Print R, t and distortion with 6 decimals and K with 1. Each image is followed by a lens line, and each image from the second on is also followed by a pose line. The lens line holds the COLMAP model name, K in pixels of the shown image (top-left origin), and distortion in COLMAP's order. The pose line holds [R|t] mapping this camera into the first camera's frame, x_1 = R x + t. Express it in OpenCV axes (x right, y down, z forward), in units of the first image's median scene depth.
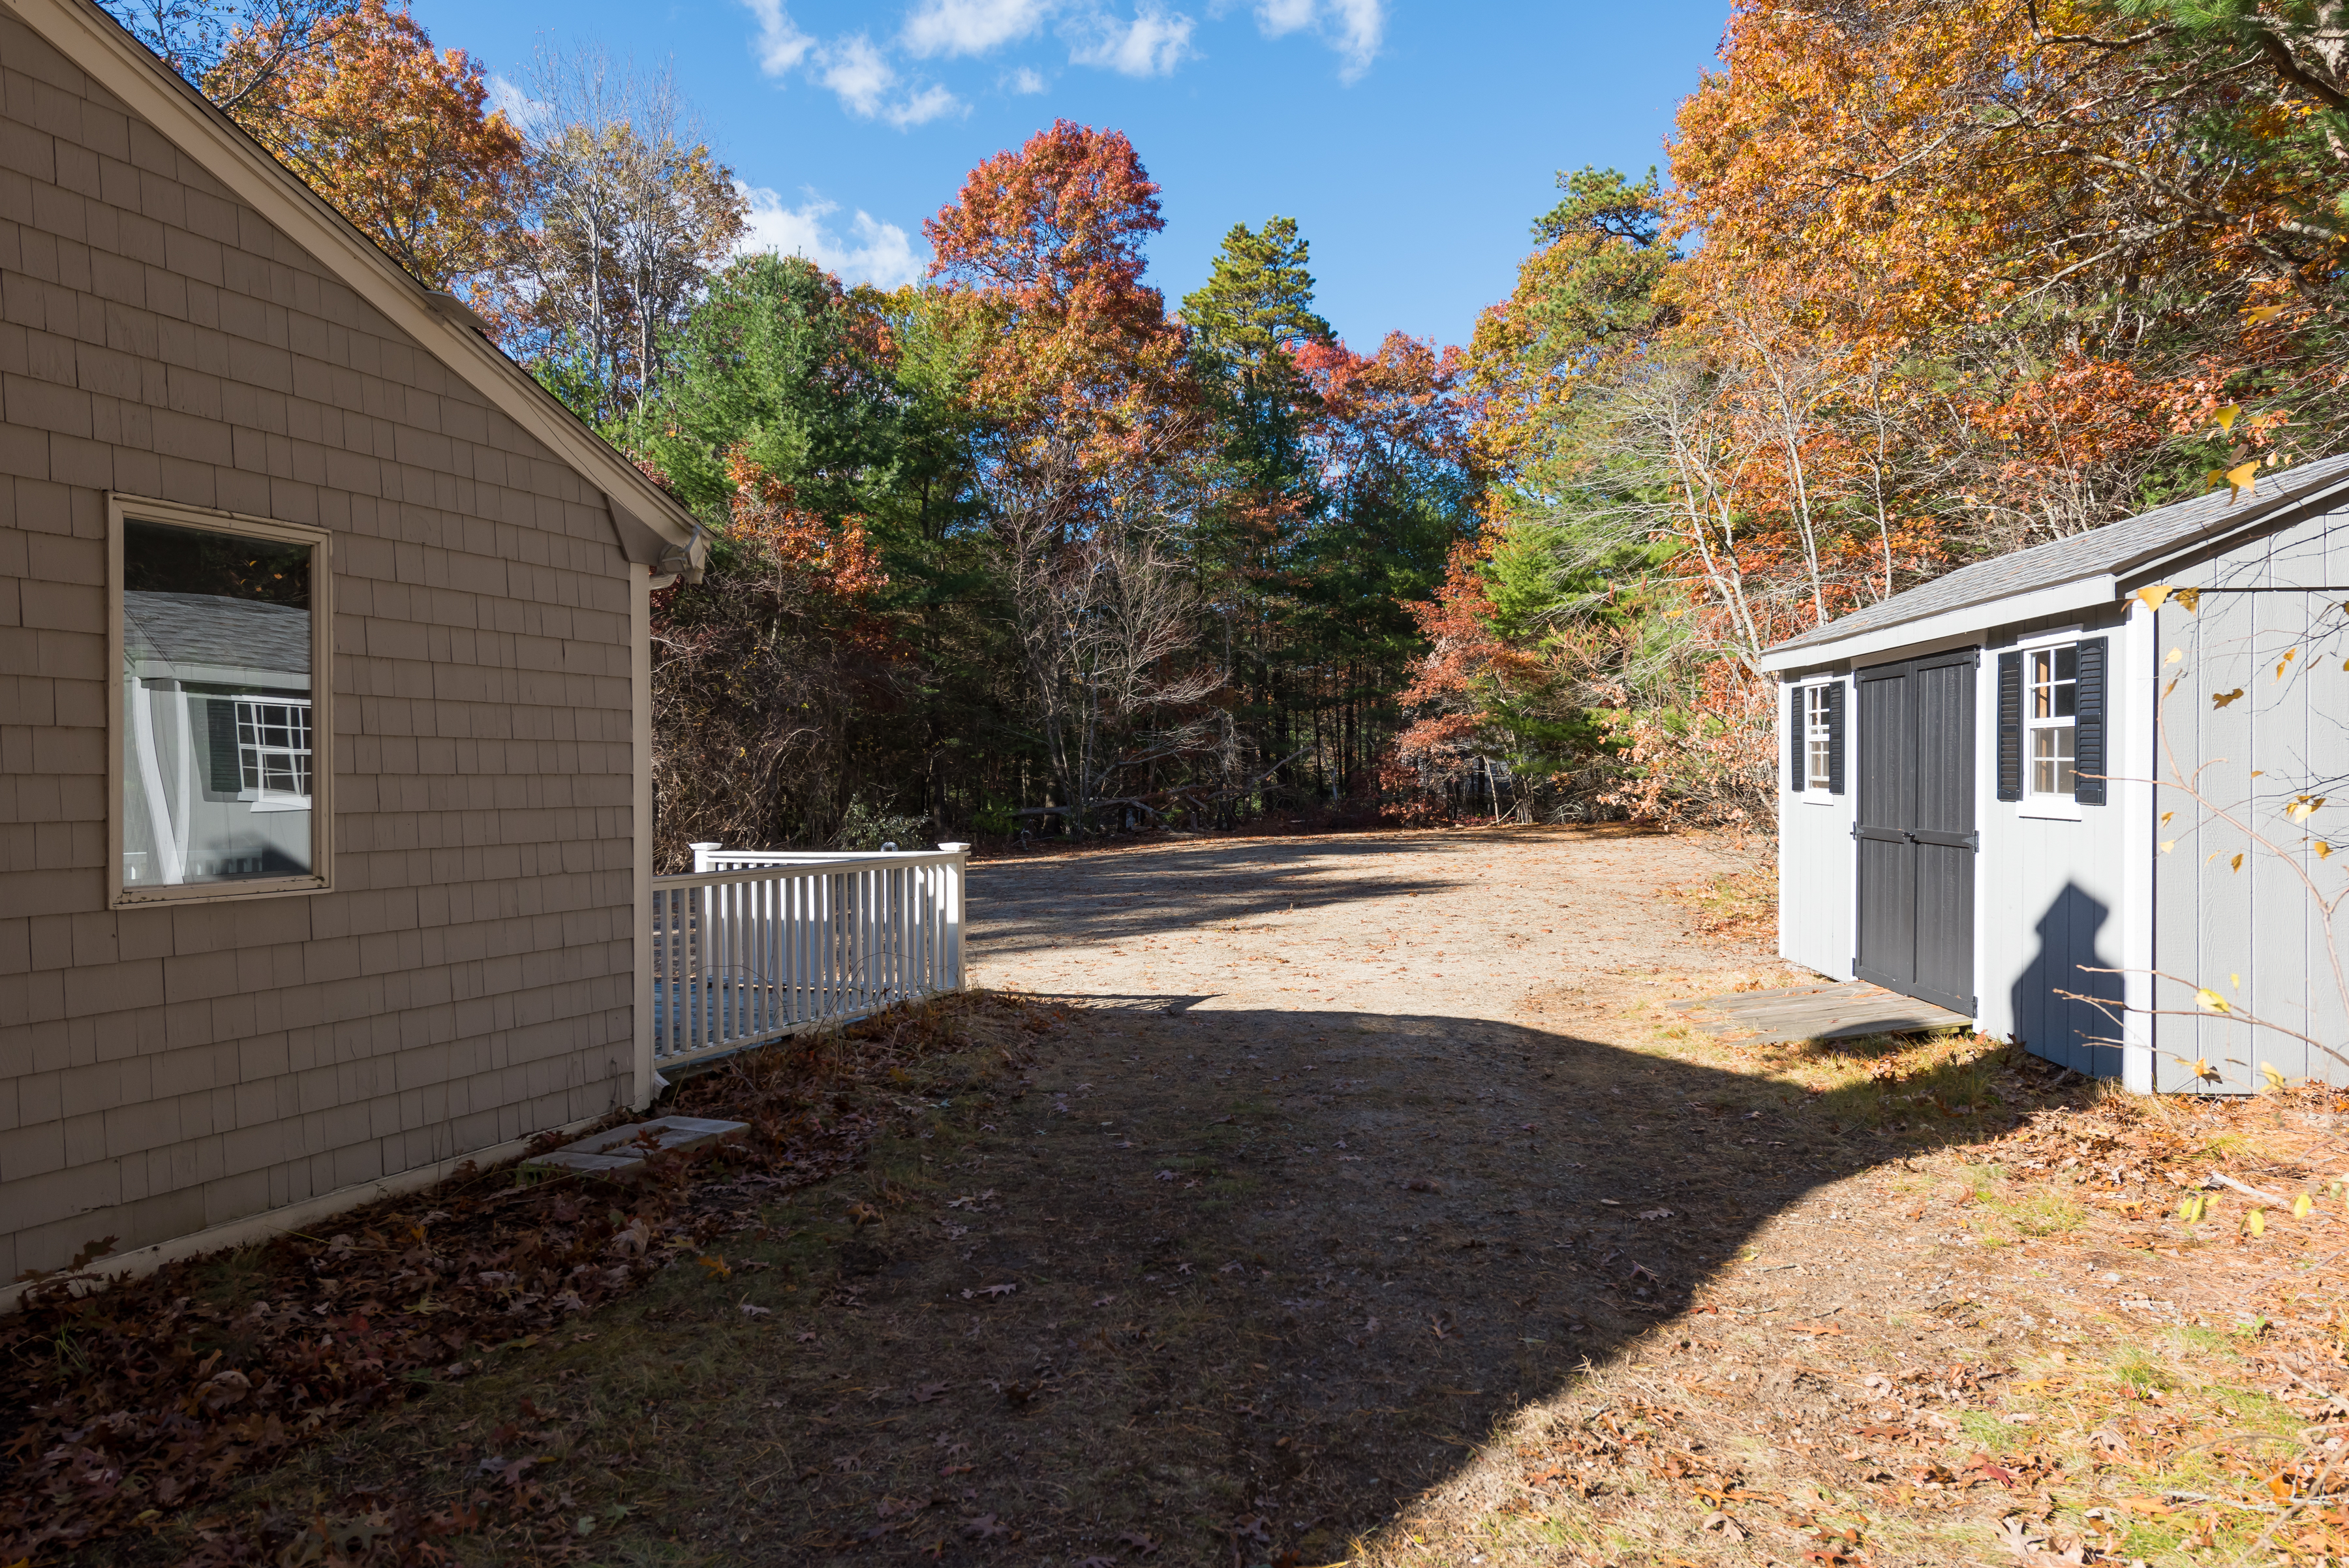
lens RADIAL K [[1425.9, 0, 1175.6], [0, 1425.9, 780.9], [0, 0, 1]] dist [-0.004516, -0.000427]
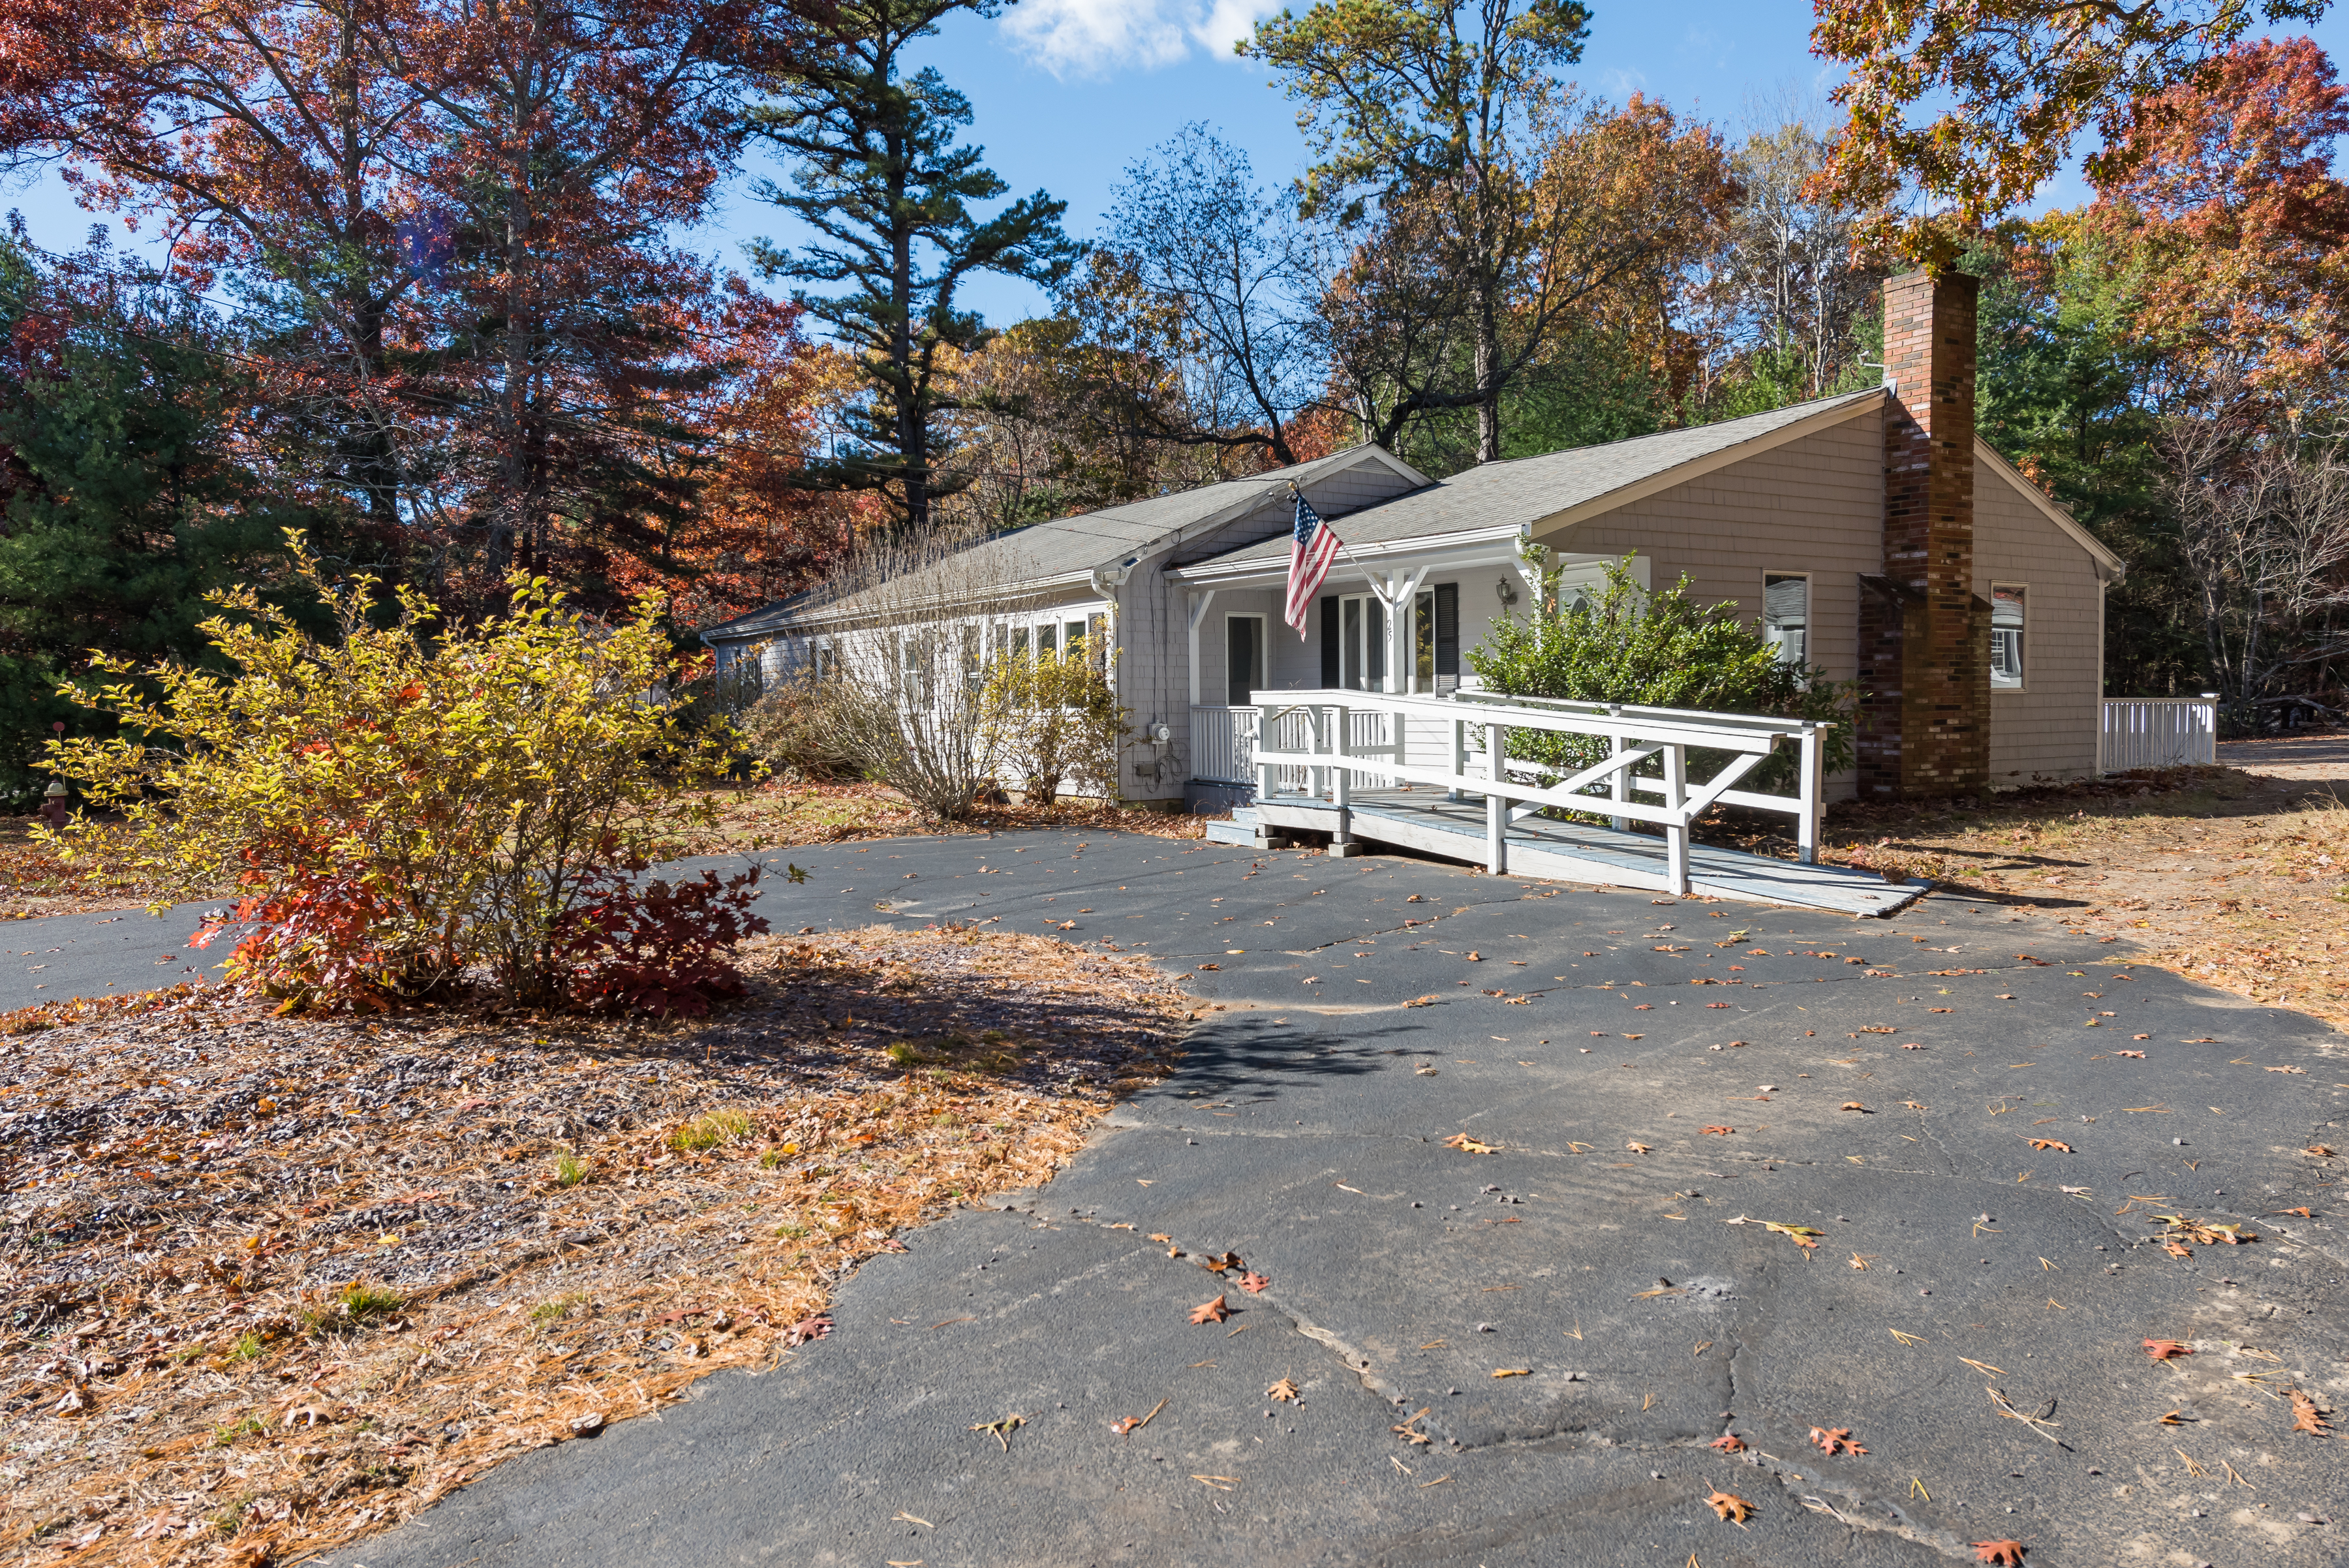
lens RADIAL K [[1478.8, 0, 1180.3], [0, 1478.8, 782.1], [0, 0, 1]] dist [-0.028250, -0.002814]
pose [[0.778523, 0.042669, -0.626164, 0.001674], [-0.002666, 0.997902, 0.064686, 0.009149], [0.627610, -0.048690, 0.777004, -0.355226]]
